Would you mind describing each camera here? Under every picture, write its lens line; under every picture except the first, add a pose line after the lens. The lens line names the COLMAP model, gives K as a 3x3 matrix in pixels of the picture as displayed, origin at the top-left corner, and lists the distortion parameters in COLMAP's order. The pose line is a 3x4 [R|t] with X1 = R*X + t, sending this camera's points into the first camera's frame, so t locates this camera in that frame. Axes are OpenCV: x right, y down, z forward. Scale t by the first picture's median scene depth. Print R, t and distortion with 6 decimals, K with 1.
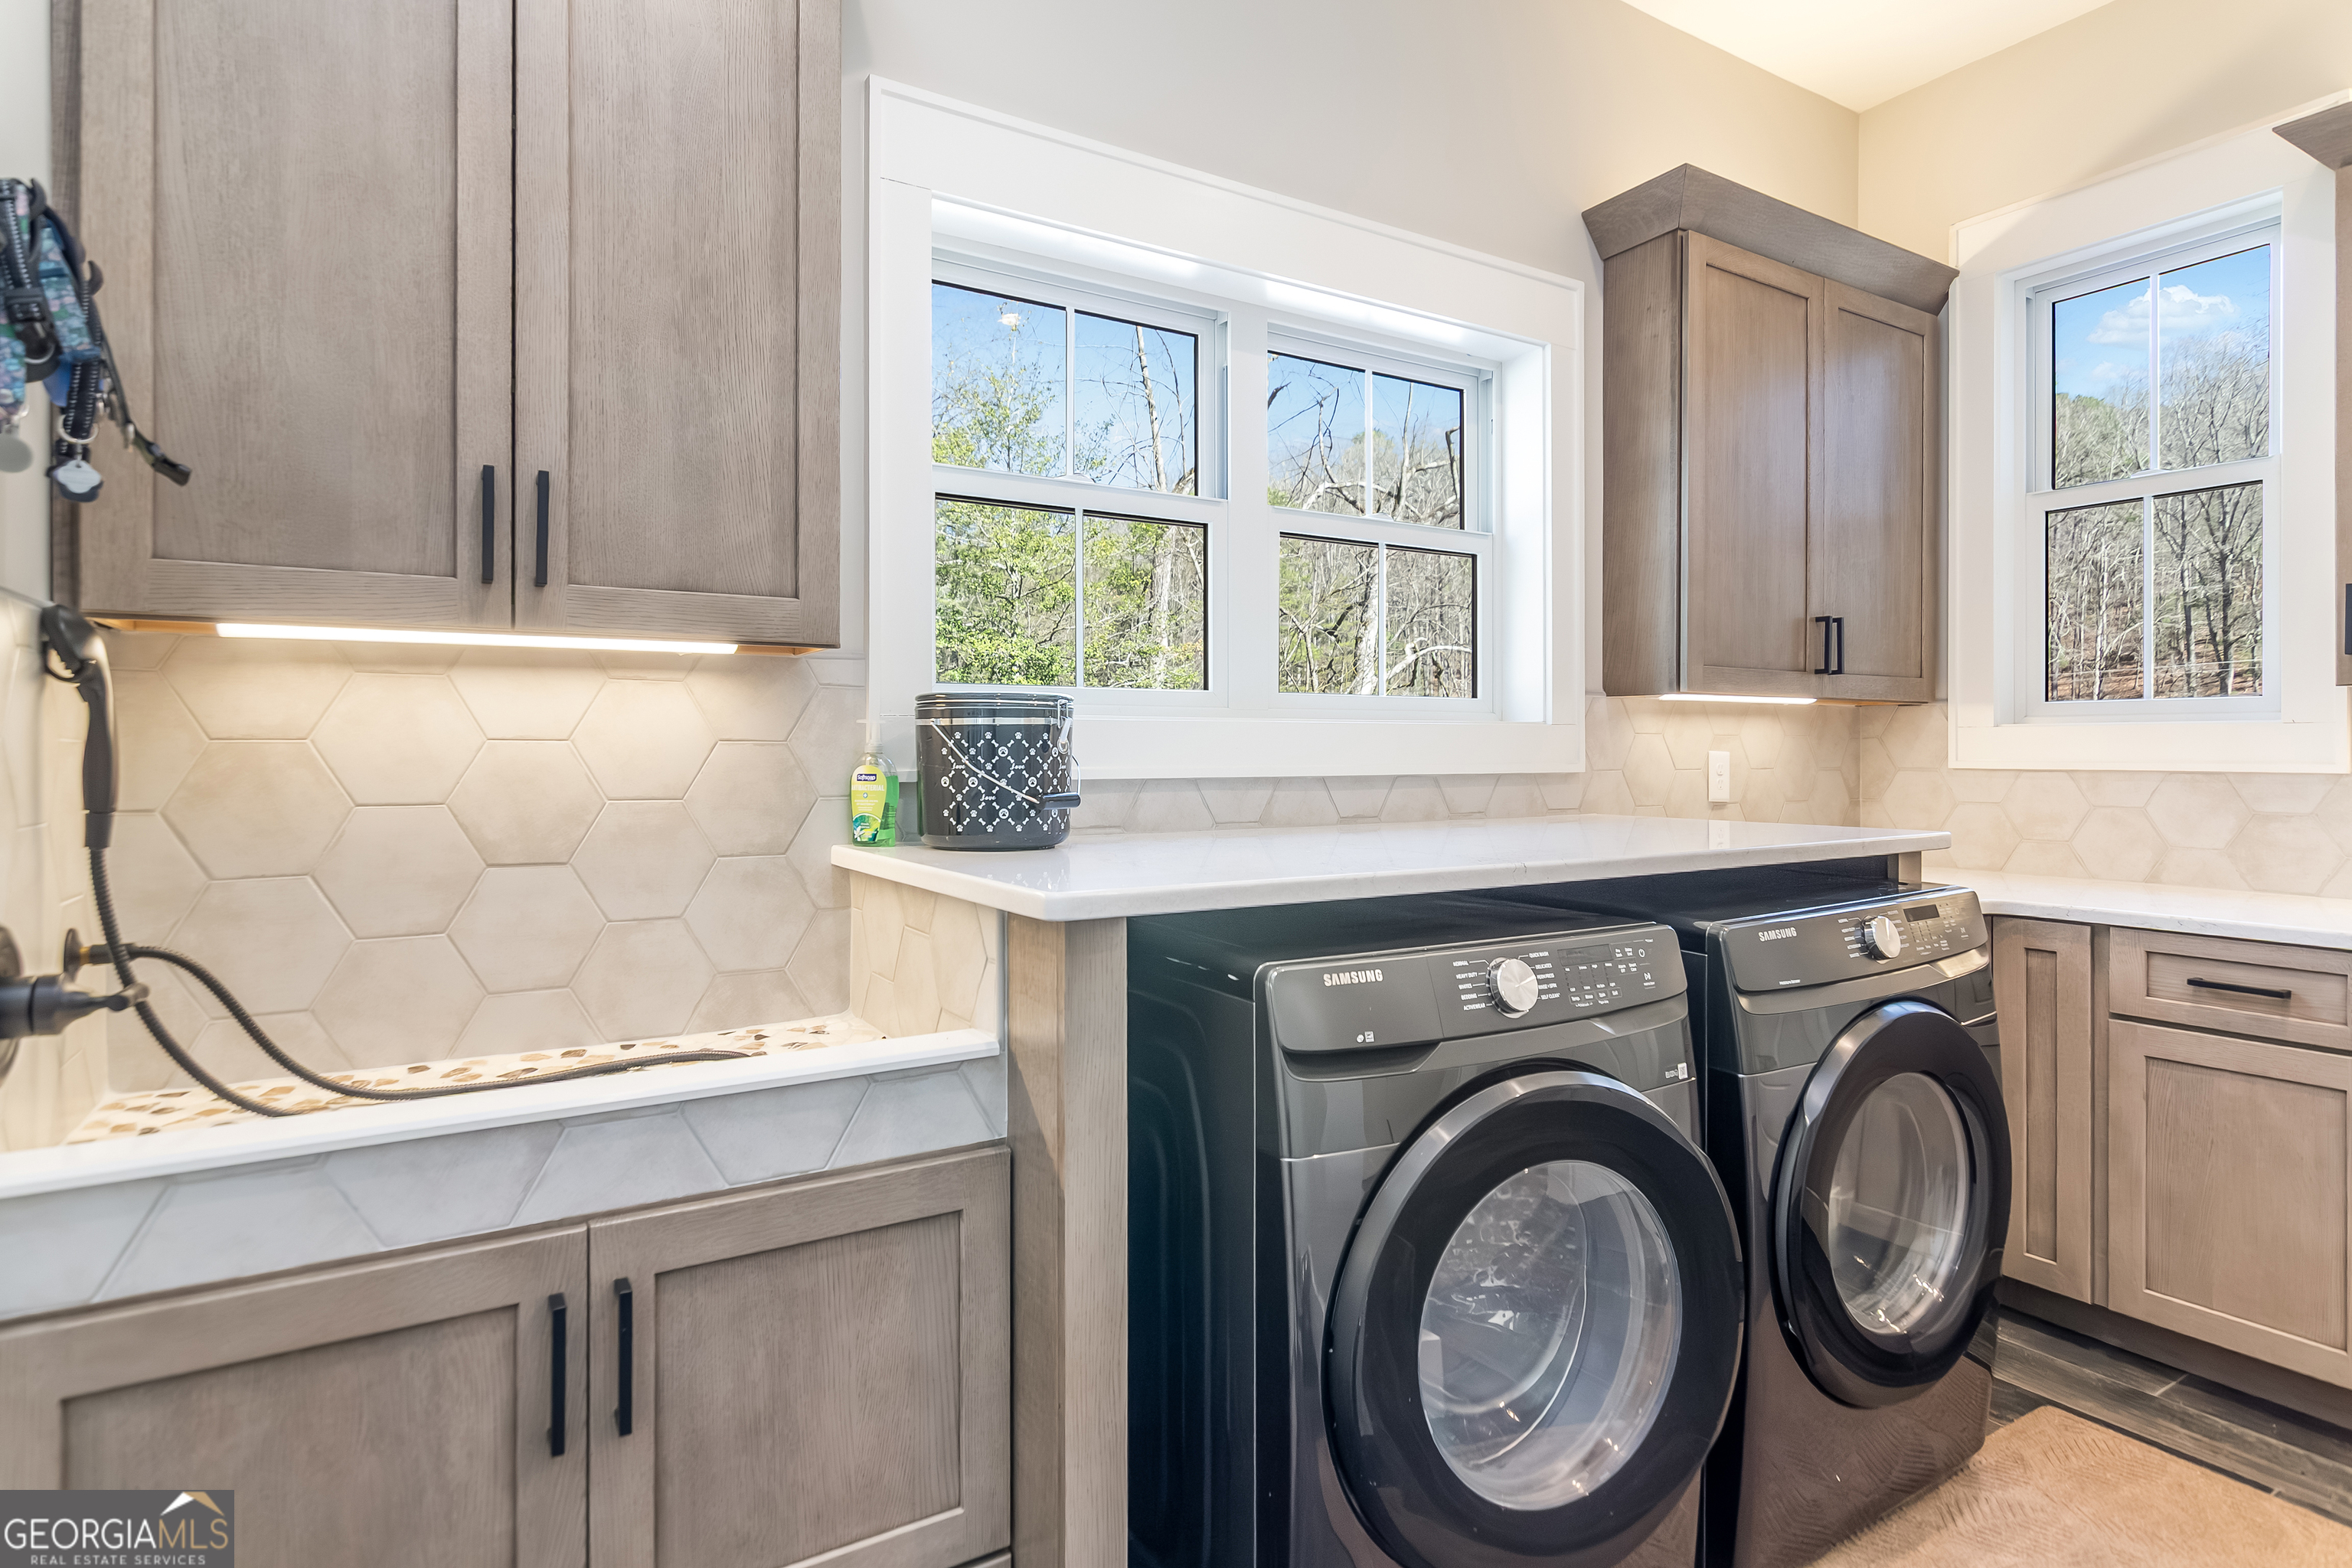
lens RADIAL K [[1190.3, 0, 1172.0], [0, 1190.3, 753.3], [0, 0, 1]] dist [-0.000409, 0.000171]
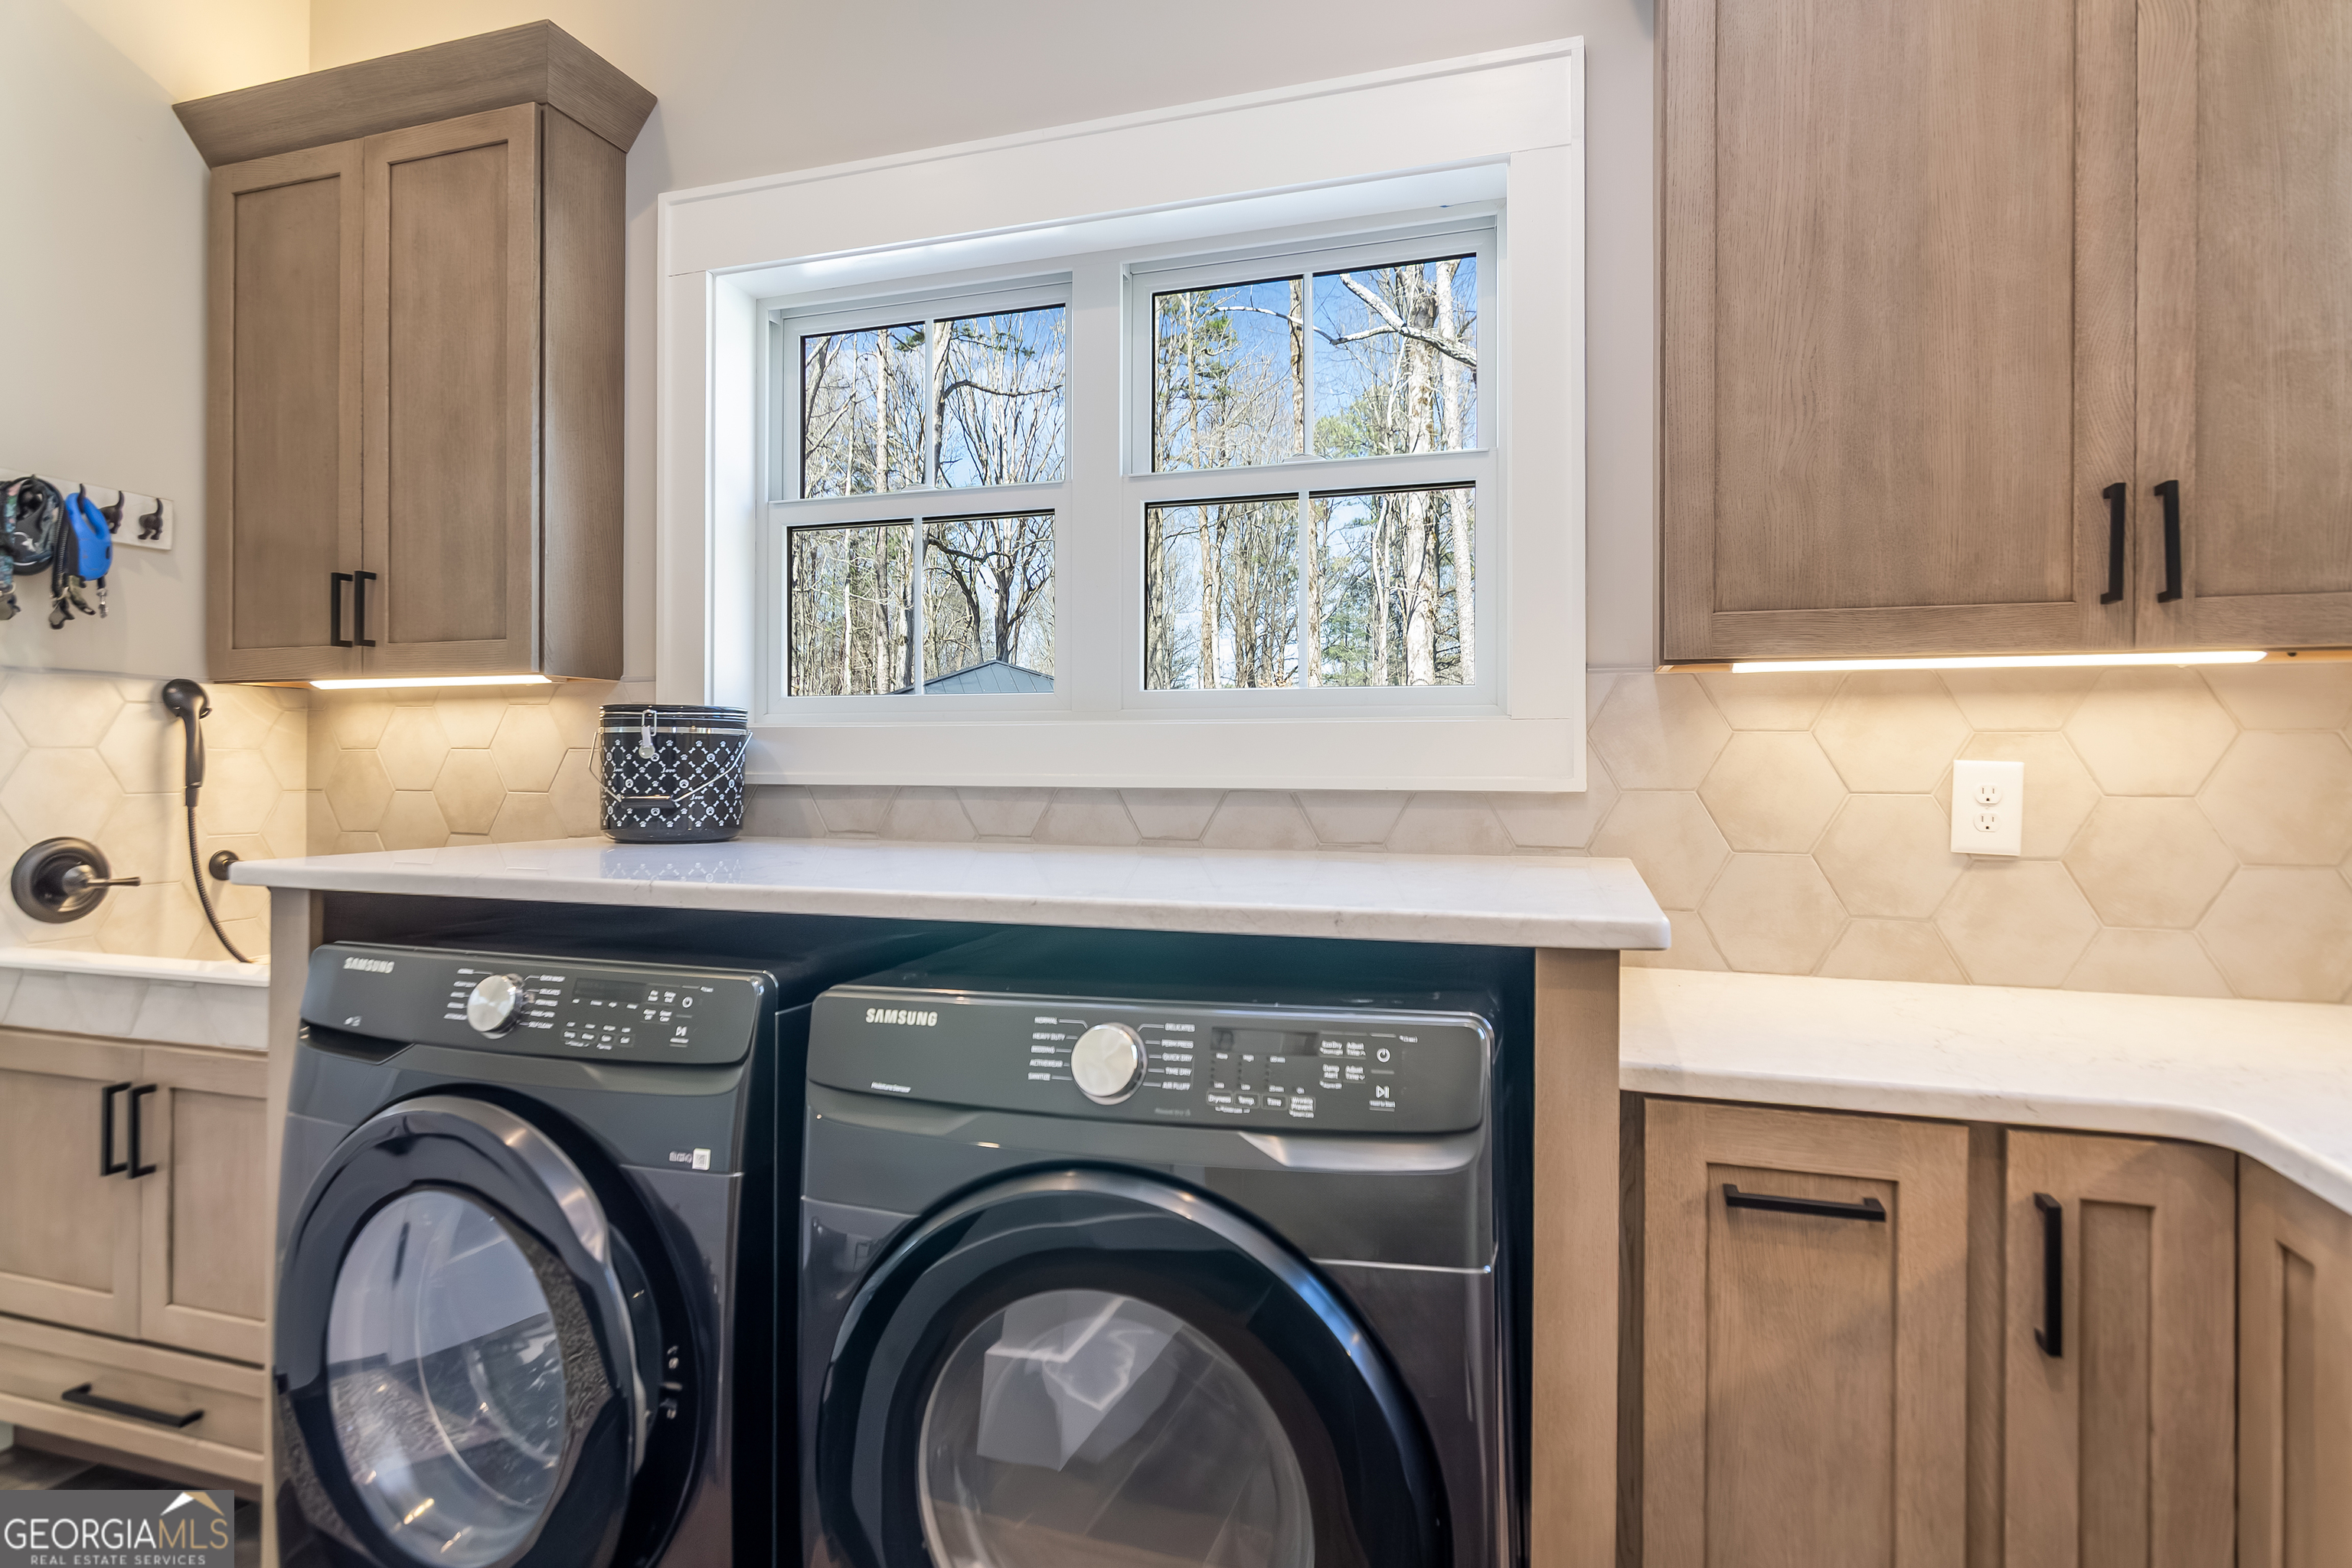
lens RADIAL K [[1229.1, 0, 1175.5], [0, 1229.1, 766.2], [0, 0, 1]] dist [-0.003042, -0.000135]
pose [[0.660886, 0.004087, -0.750475, 1.009039], [-0.005247, 0.999986, 0.000826, 0.003646], [0.750468, 0.003392, 0.660899, 0.565308]]
